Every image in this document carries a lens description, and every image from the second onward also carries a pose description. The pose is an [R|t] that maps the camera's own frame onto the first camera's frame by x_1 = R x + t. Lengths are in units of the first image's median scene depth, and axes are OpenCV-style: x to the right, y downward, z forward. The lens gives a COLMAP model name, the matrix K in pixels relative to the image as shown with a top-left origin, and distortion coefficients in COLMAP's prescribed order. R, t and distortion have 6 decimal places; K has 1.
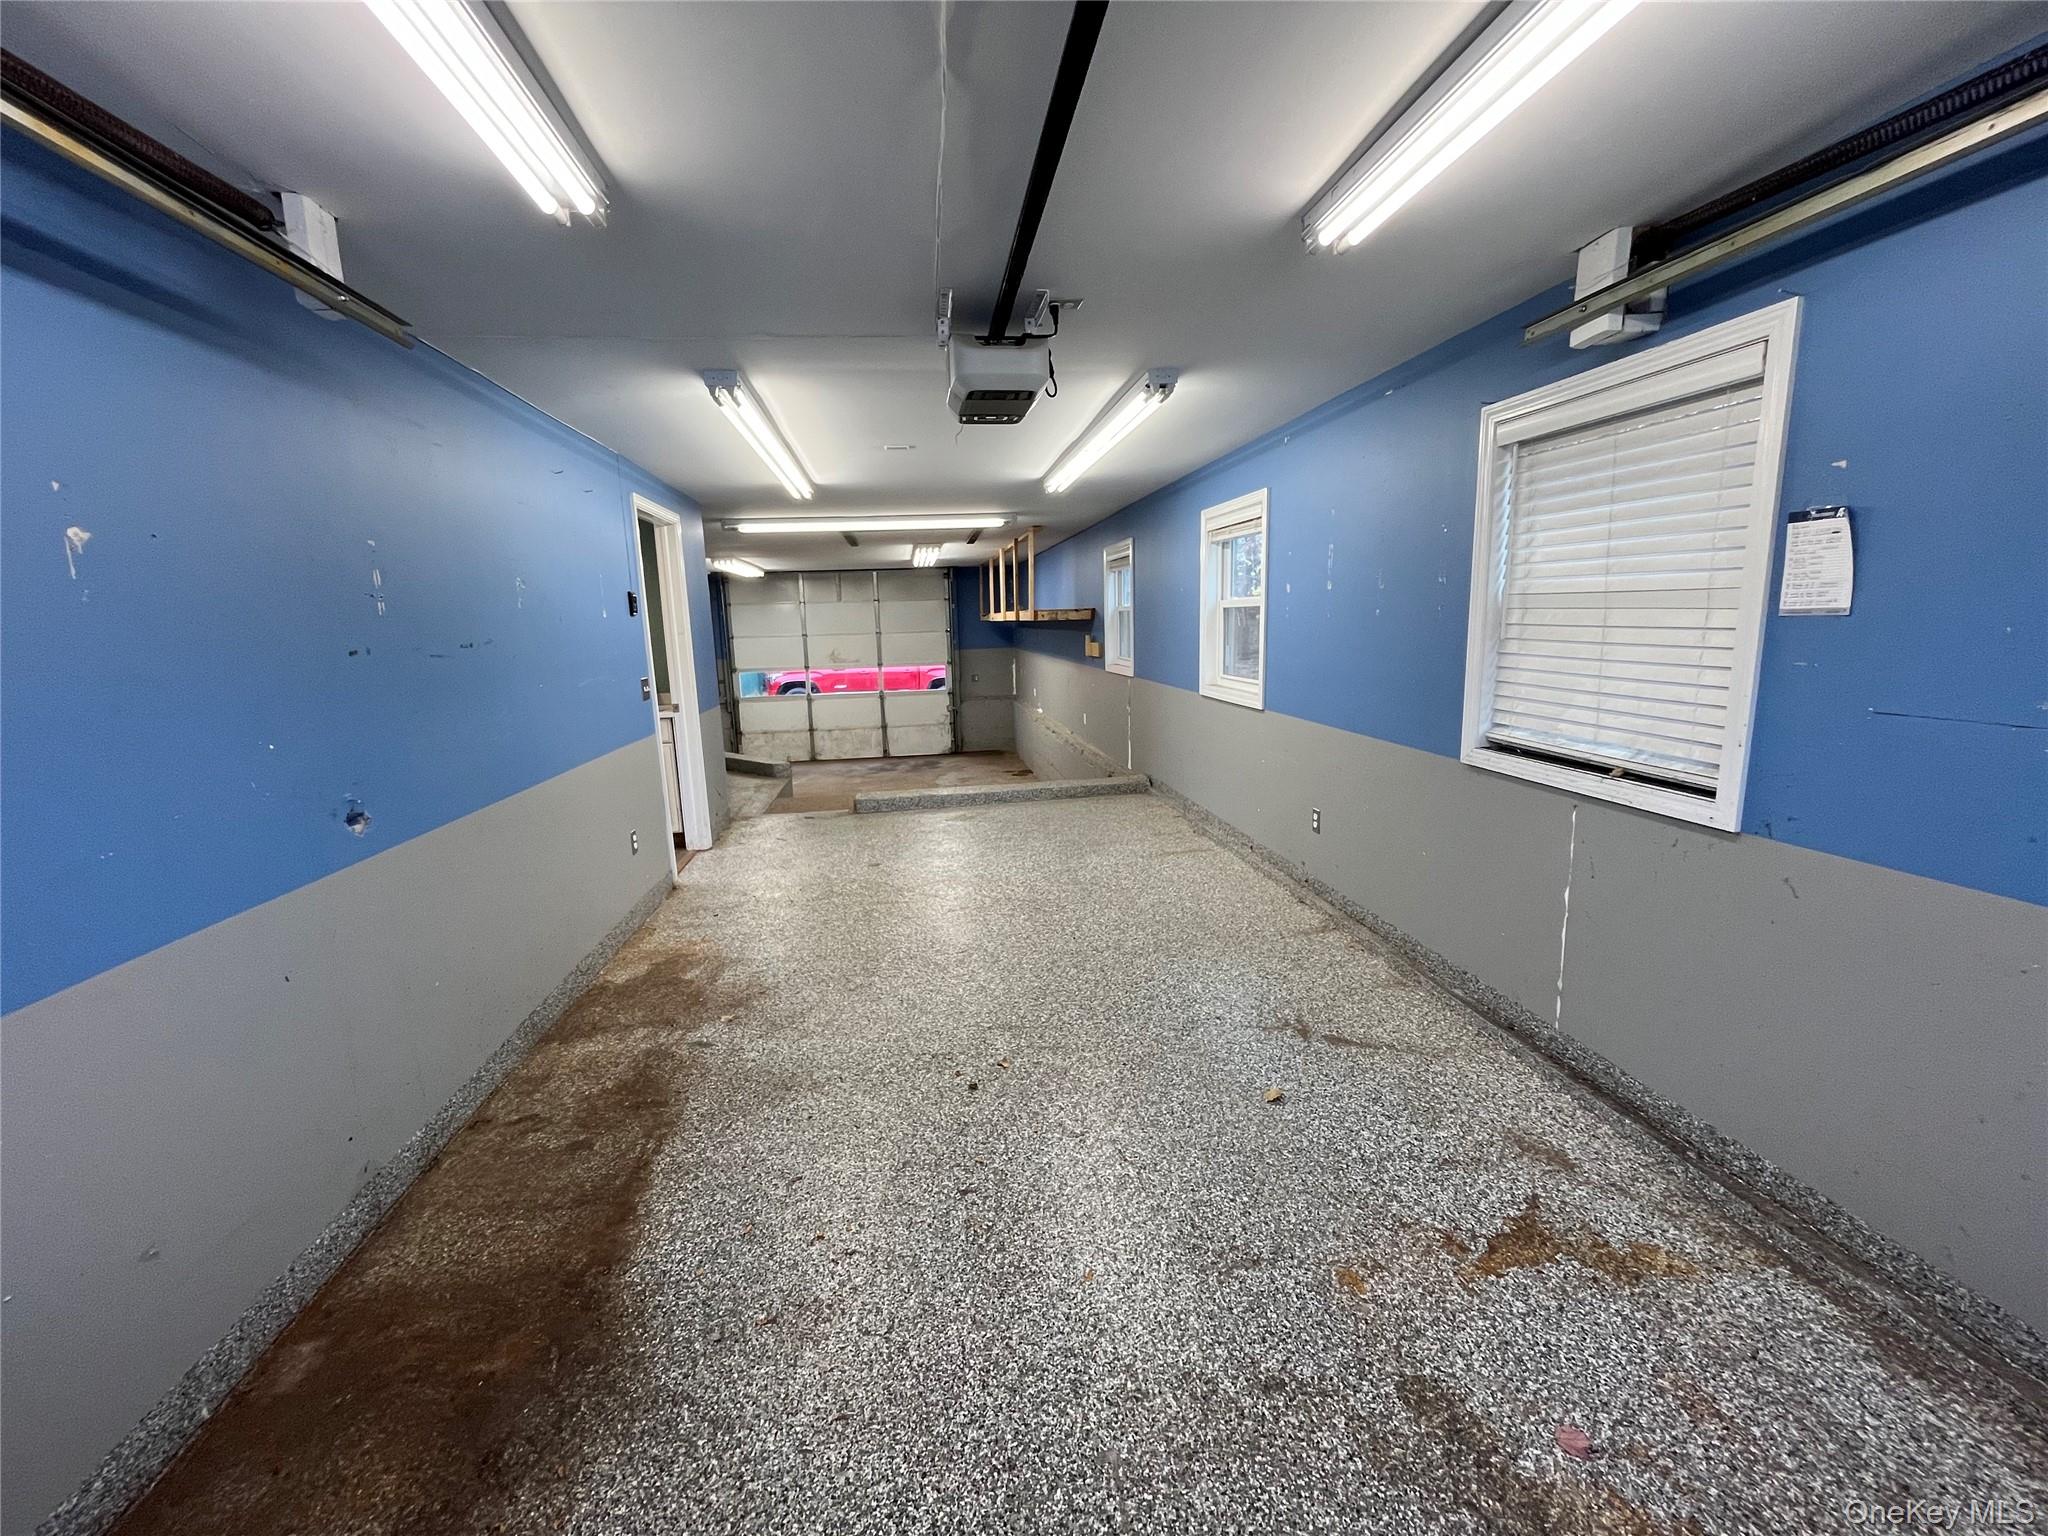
lens RADIAL K [[827.6, 0, 1018.5], [0, 827.6, 765.0], [0, 0, 1]] dist [-0.002826, -0.000513]
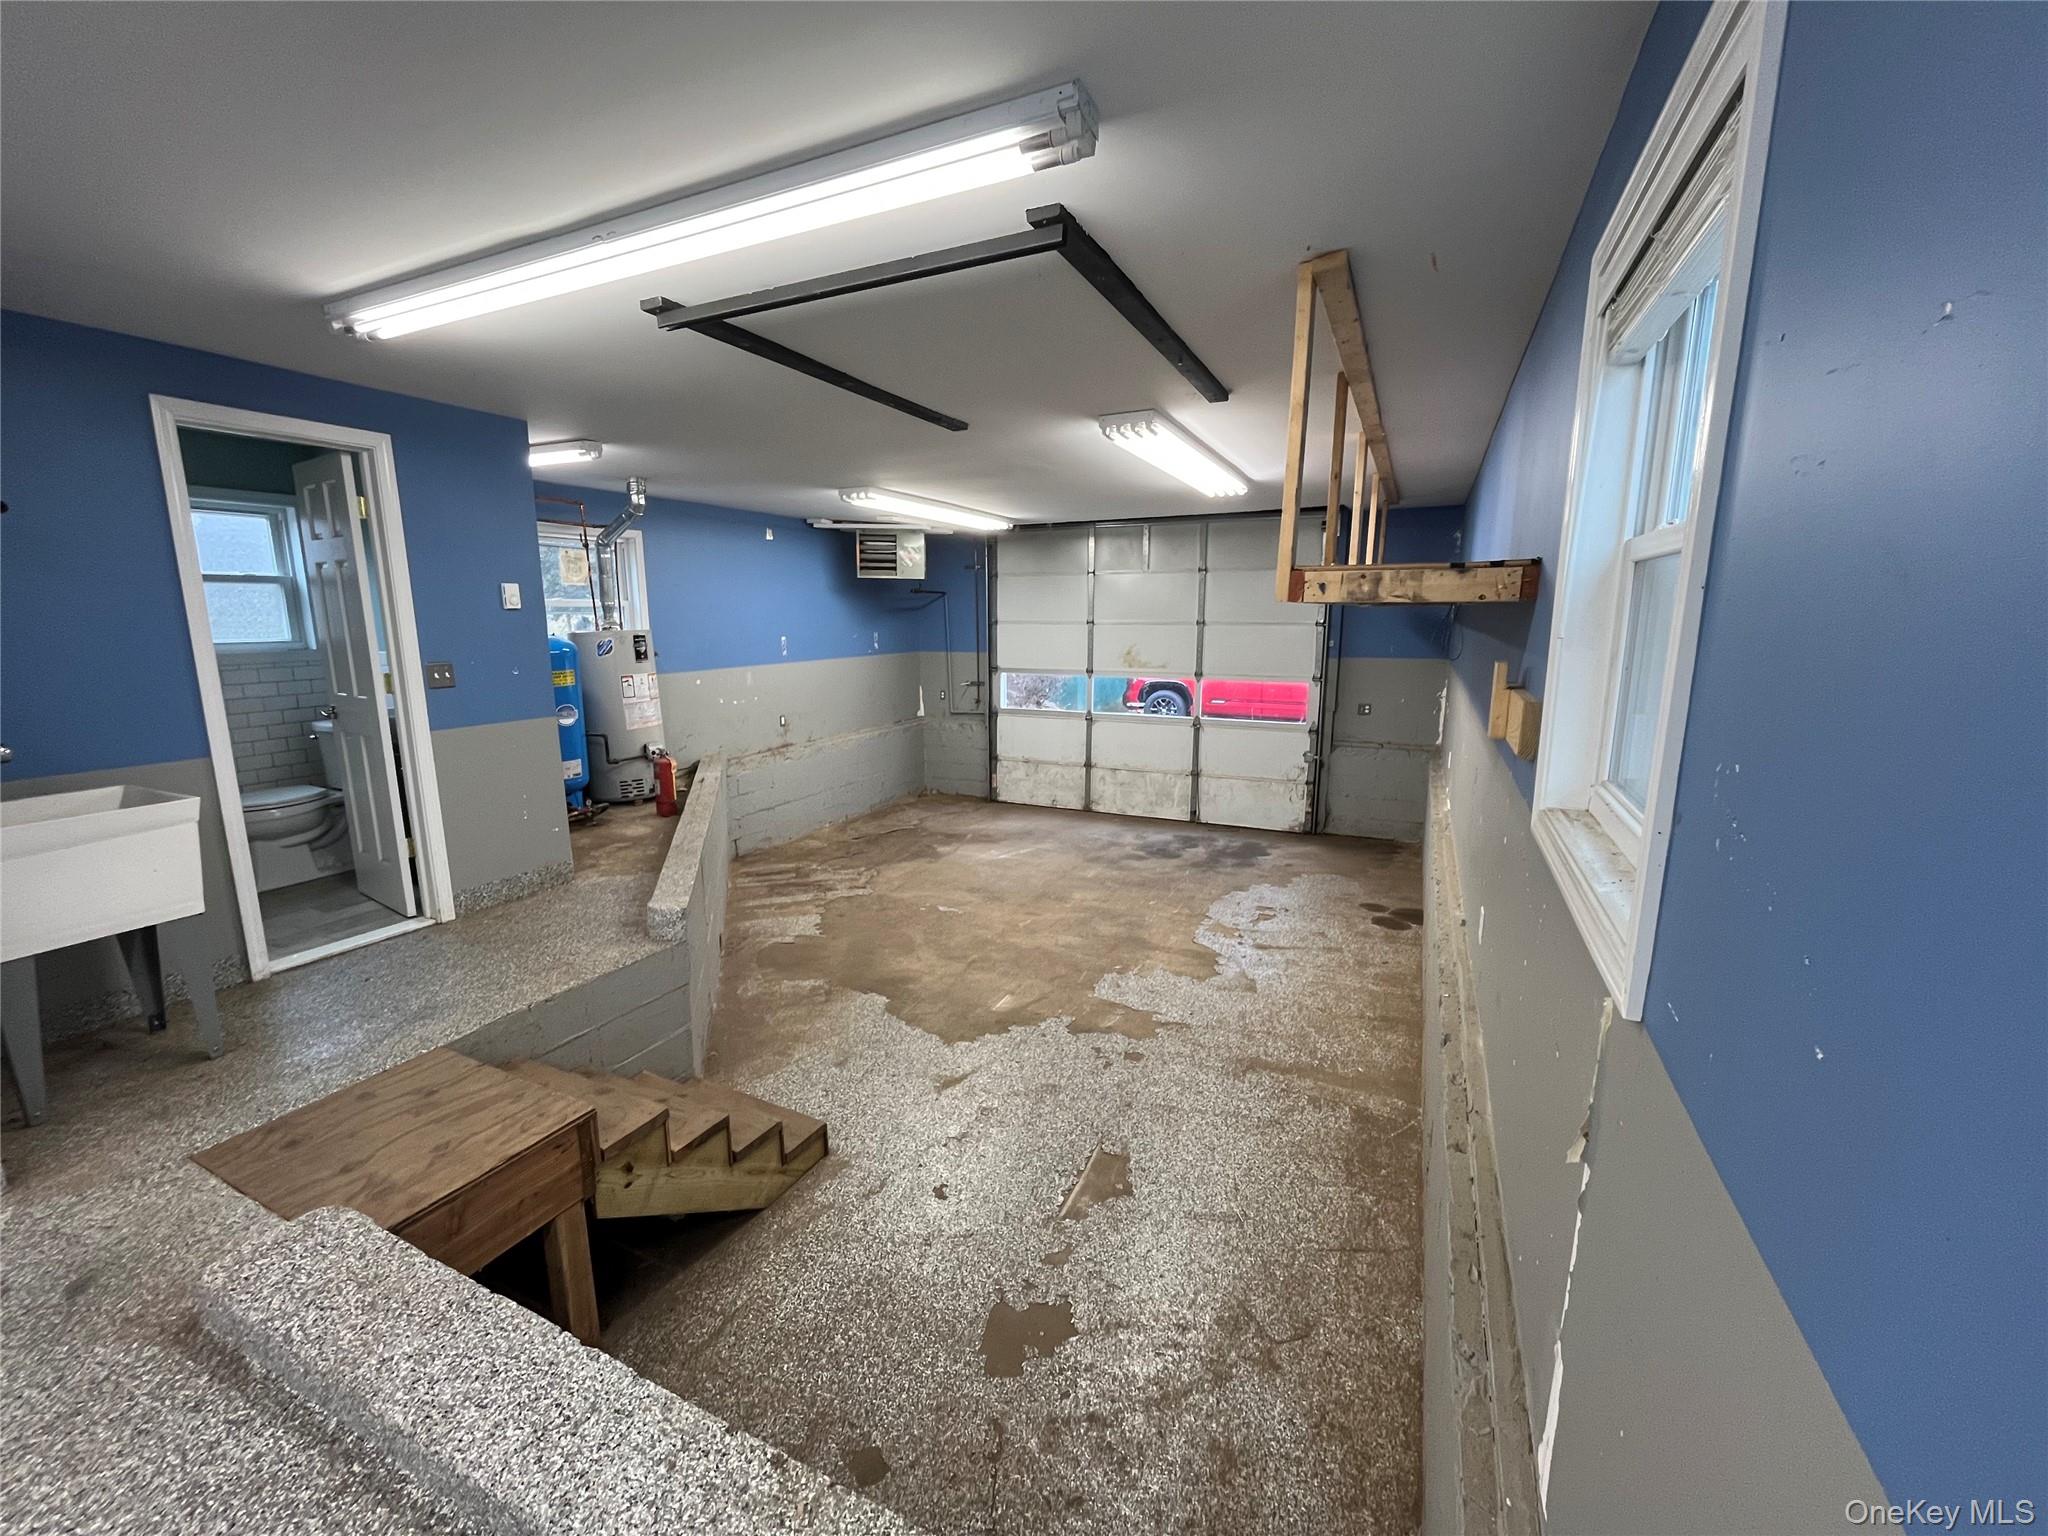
lens RADIAL K [[827.6, 0, 1023.3], [0, 827.6, 764.8], [0, 0, 1]] dist [-0.002826, -0.000513]
pose [[0.836796, 0.126450, -0.532712, 0.204860], [-0.116775, 0.991797, 0.051991, -0.241752], [0.534916, 0.018702, 0.844698, 1.391746]]
